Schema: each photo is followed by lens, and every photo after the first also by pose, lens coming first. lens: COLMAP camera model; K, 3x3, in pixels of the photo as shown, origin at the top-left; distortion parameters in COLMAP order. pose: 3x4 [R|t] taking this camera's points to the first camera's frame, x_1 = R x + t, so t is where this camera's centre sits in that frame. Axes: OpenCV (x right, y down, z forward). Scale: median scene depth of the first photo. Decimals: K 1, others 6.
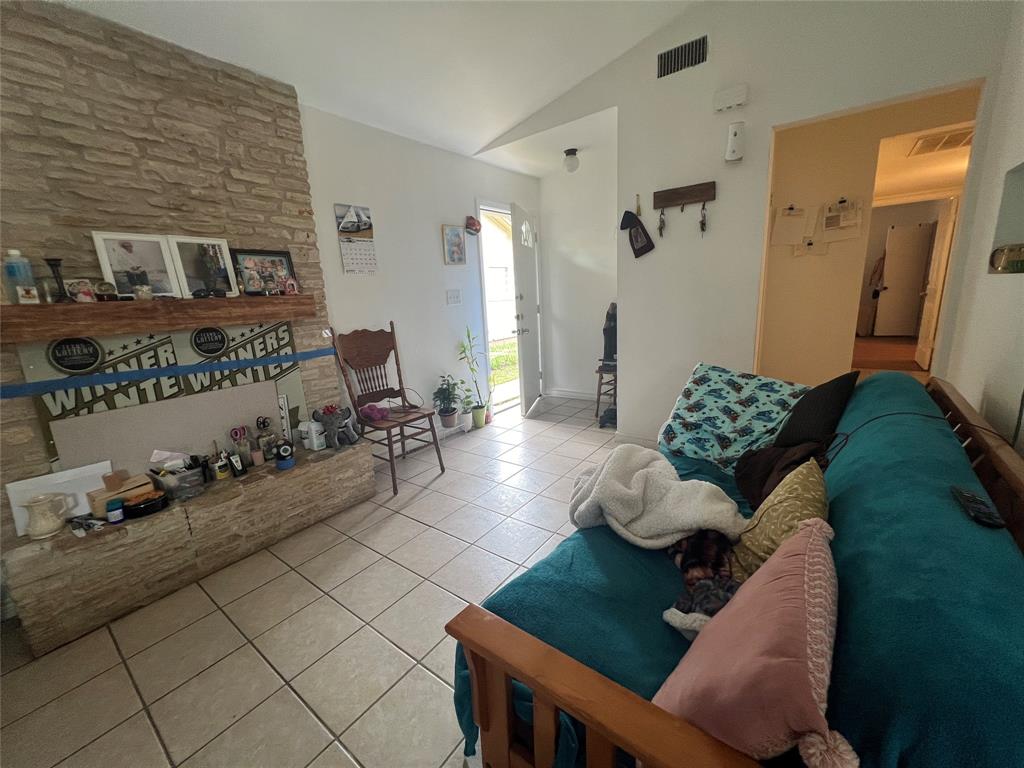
lens RADIAL K [[409.5, 0, 508.9], [0, 409.5, 381.2], [0, 0, 1]] dist [-0.000599, 0.000351]
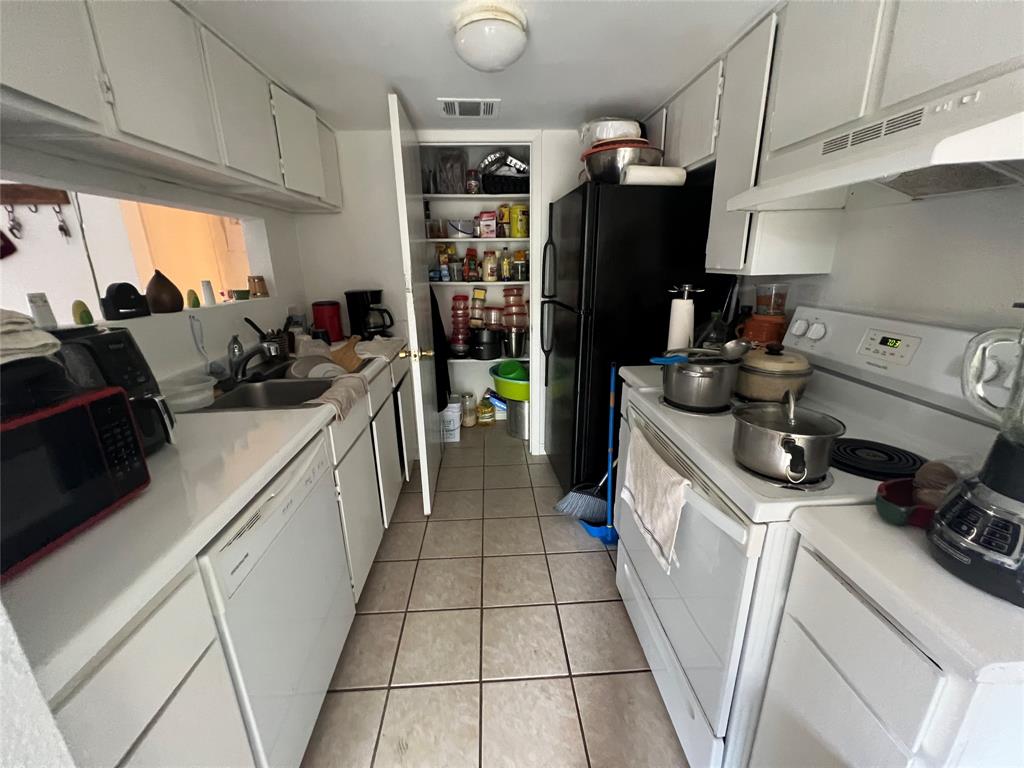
lens RADIAL K [[409.5, 0, 508.9], [0, 409.5, 381.2], [0, 0, 1]] dist [-0.000599, 0.000351]
pose [[0.763131, -0.146314, 0.629463, 0.671094], [0.116951, 0.989218, 0.088151, -0.011828], [-0.635573, 0.006346, 0.772014, -0.376504]]
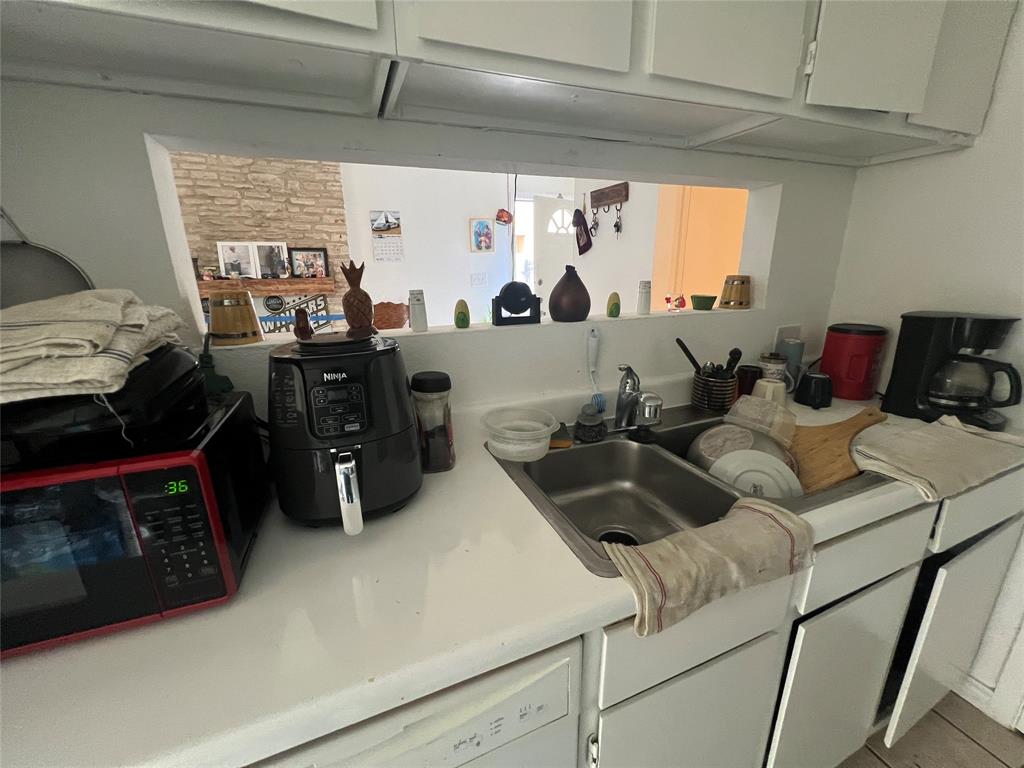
lens RADIAL K [[409.5, 0, 508.9], [0, 409.5, 381.2], [0, 0, 1]] dist [-0.000599, 0.000351]
pose [[0.859527, 0.176887, -0.479505, 0.873427], [-0.137011, 0.983606, 0.117251, -0.100903], [0.492384, -0.035083, 0.869671, -0.010924]]
